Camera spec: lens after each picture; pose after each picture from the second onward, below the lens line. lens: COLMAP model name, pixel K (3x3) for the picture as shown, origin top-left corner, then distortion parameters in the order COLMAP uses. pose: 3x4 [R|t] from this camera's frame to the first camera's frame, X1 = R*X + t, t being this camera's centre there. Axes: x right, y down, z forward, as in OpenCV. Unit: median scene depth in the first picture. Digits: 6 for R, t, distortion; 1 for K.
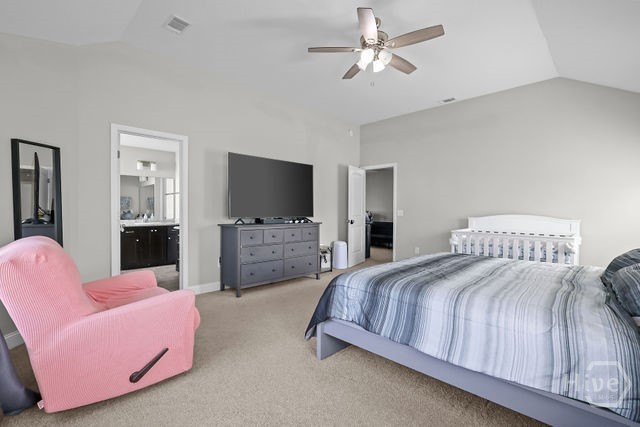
lens RADIAL K [[292.7, 0, 320.0], [0, 292.7, 213.5], [0, 0, 1]] dist [0.001751, 0.000404]
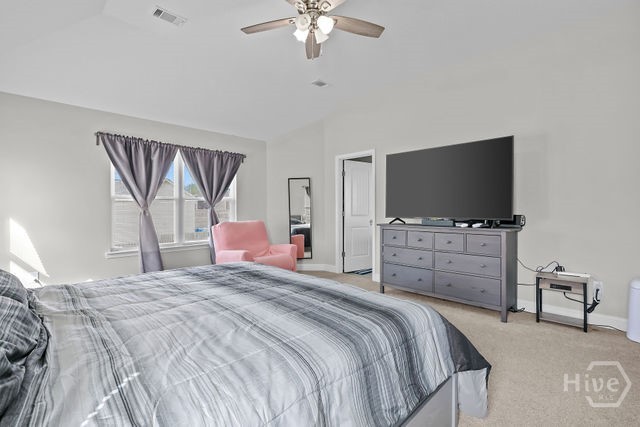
lens RADIAL K [[292.7, 0, 320.0], [0, 292.7, 213.5], [0, 0, 1]] dist [0.001751, 0.000404]
pose [[0.007343, 0.006320, -0.999953, 0.698468], [-0.015019, 0.999868, 0.006209, -0.000430], [0.999860, 0.014972, 0.007437, 0.699602]]
